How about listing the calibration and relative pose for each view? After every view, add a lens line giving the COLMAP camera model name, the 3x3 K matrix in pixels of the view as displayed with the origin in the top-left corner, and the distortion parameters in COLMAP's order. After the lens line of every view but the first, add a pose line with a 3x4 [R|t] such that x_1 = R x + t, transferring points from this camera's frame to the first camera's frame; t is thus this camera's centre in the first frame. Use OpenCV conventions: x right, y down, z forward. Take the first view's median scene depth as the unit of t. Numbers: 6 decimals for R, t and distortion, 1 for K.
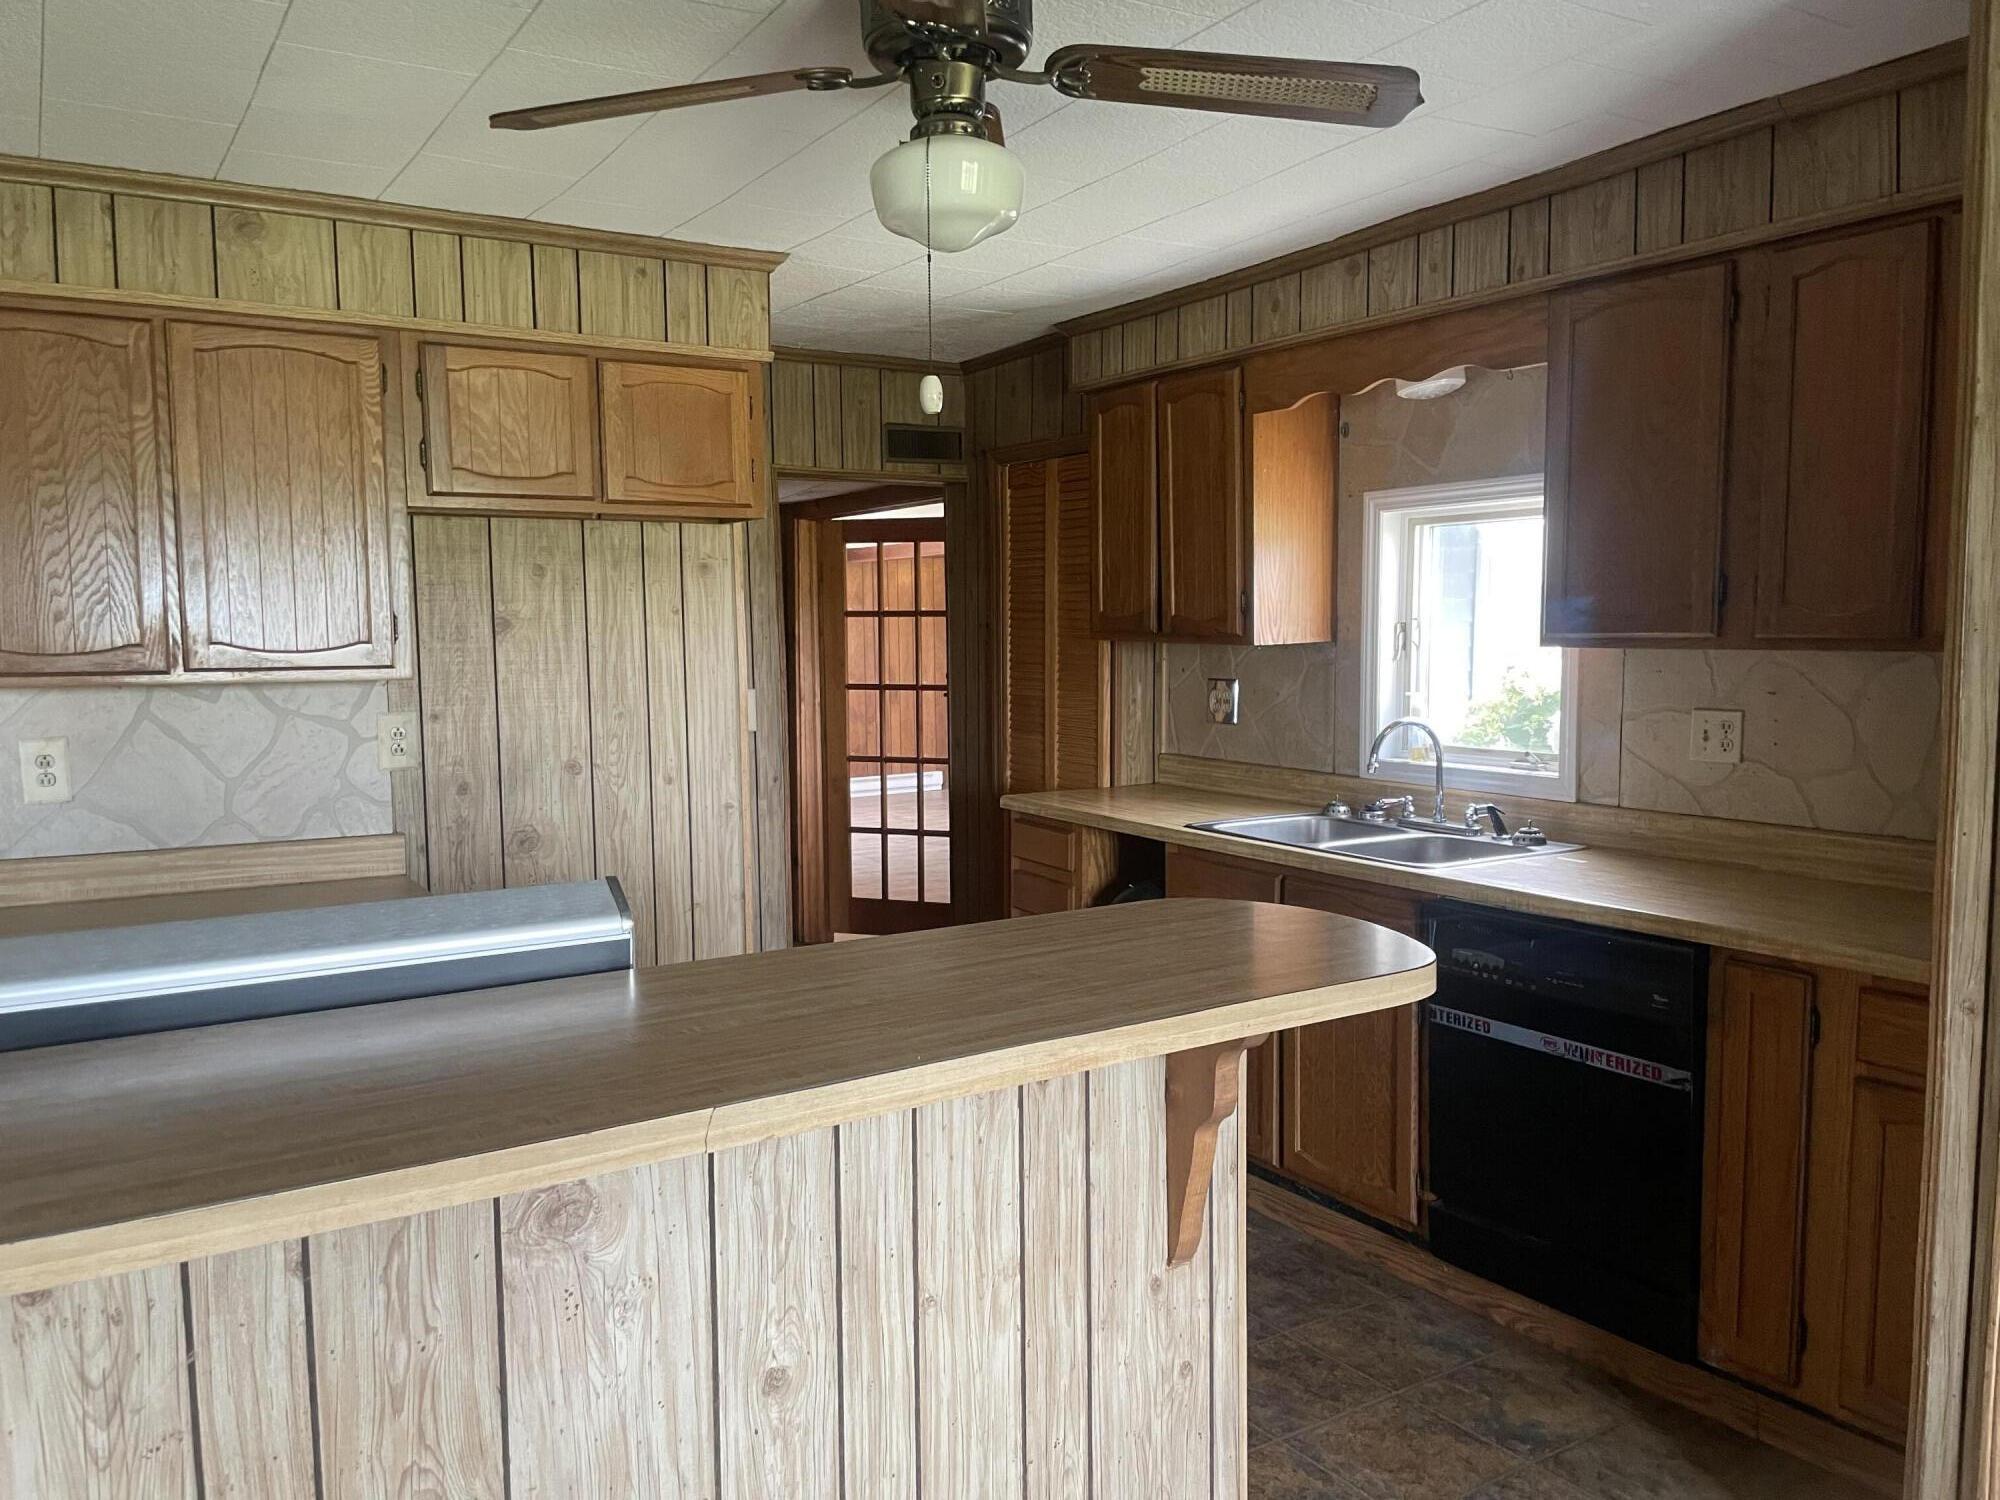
lens RADIAL K [[1538.7, 0, 997.1], [0, 1538.7, 755.7], [0, 0, 1]] dist [0.041275, -0.019869]
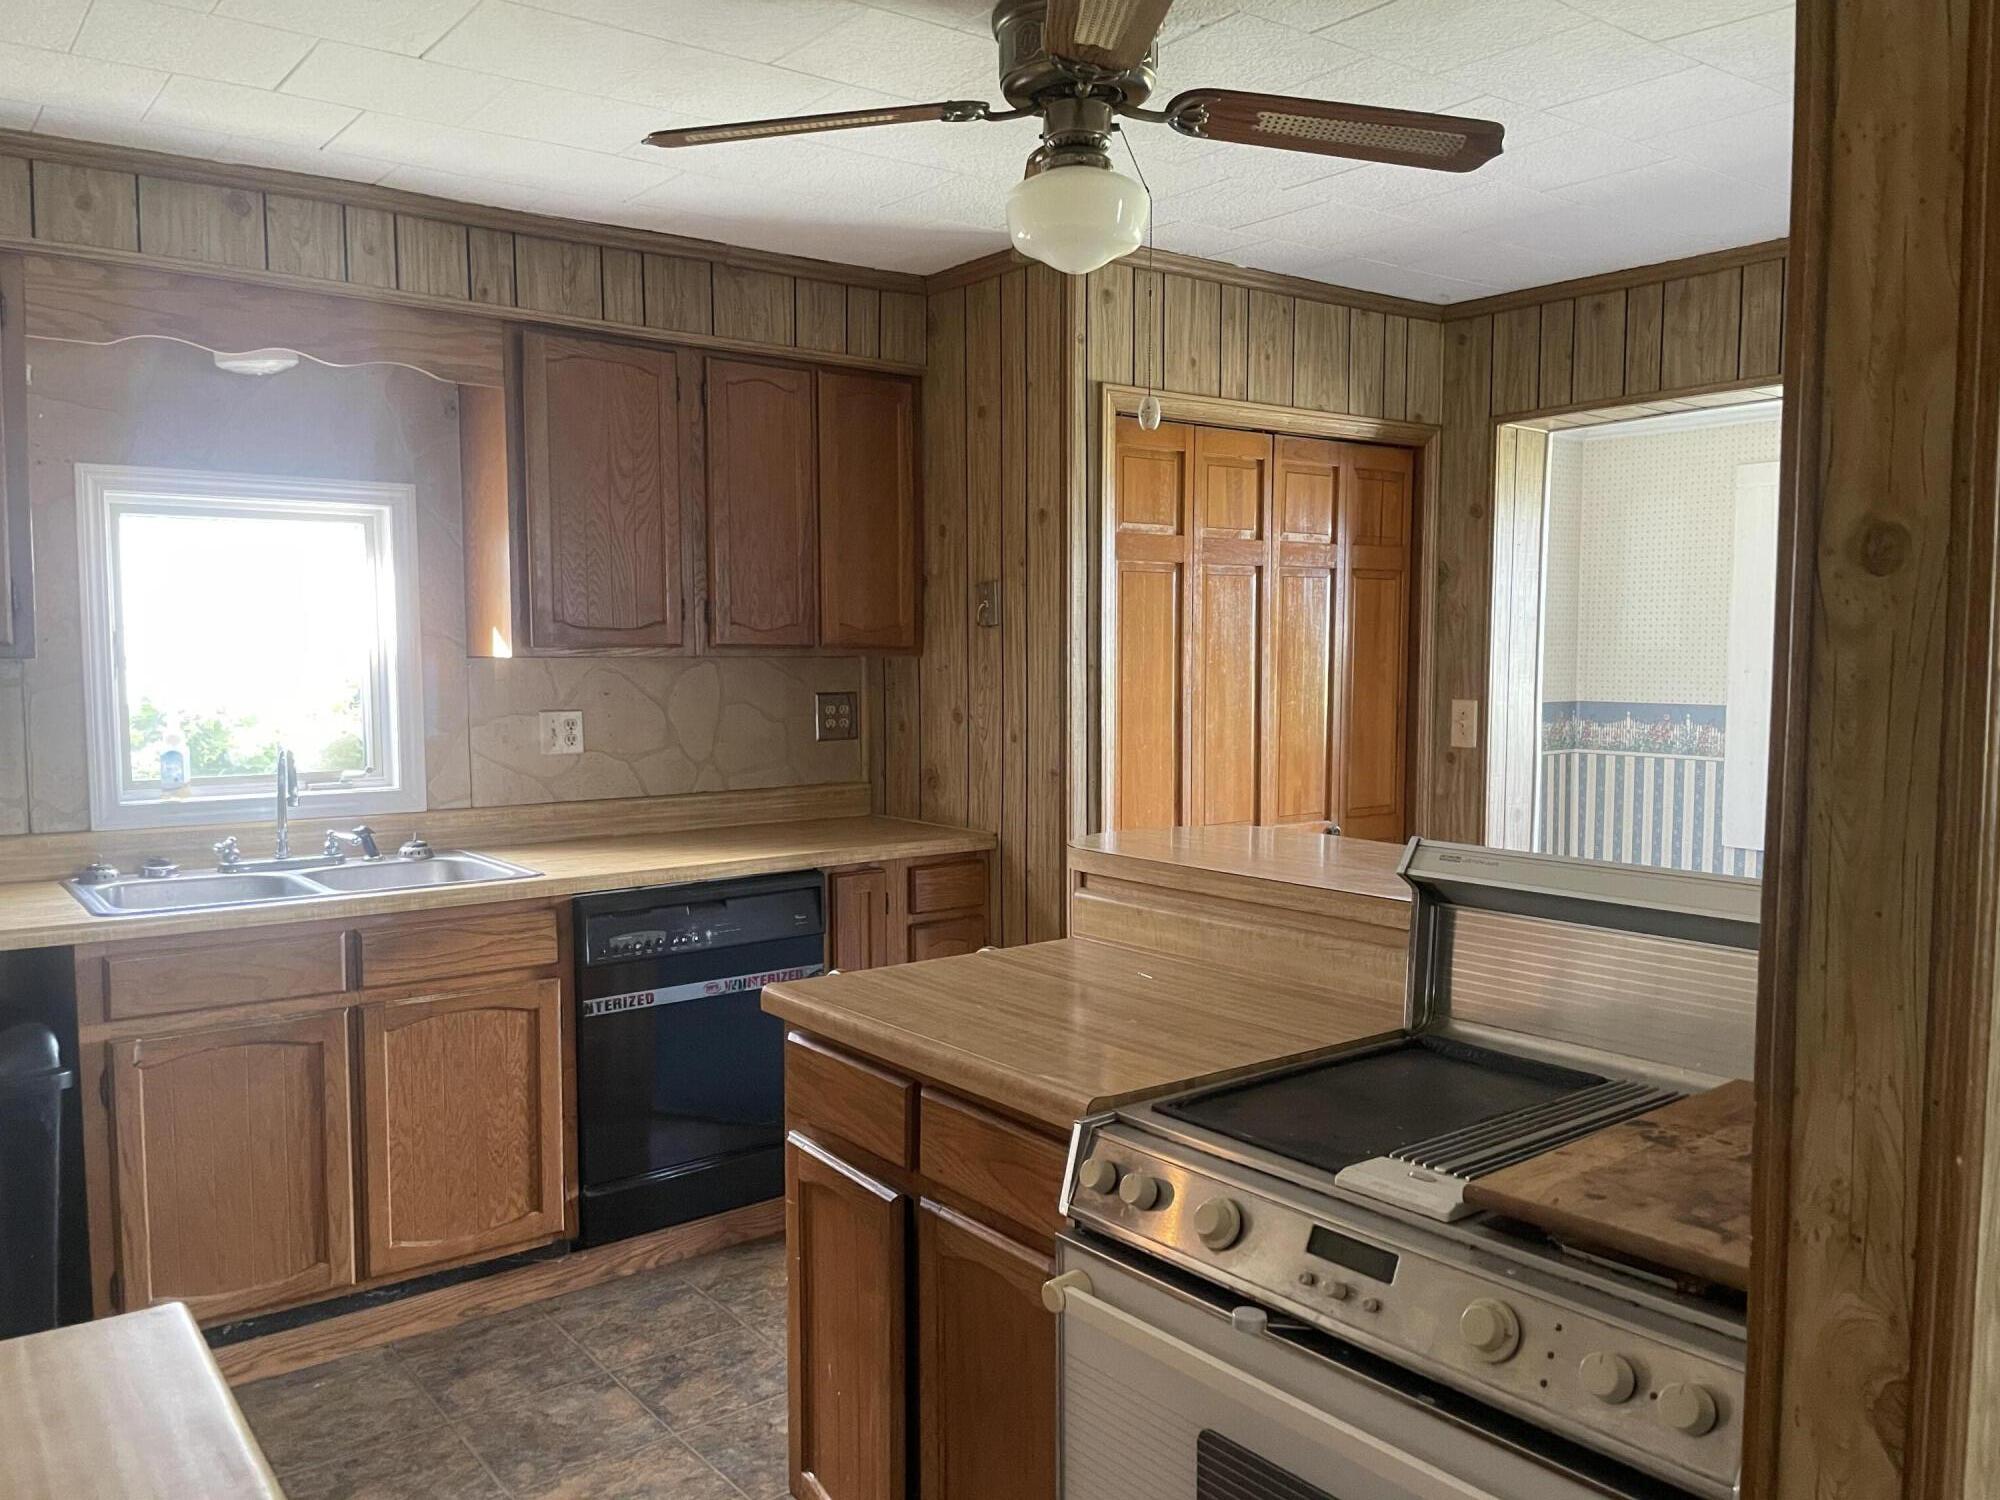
lens RADIAL K [[1538.7, 0, 997.0], [0, 1538.7, 753.4], [0, 0, 1]] dist [0.041275, -0.019869]
pose [[-0.096468, -0.058355, 0.993624, -0.743890], [0.092887, 0.993396, 0.067360, -0.045812], [-0.990992, 0.098793, -0.090411, 0.790537]]
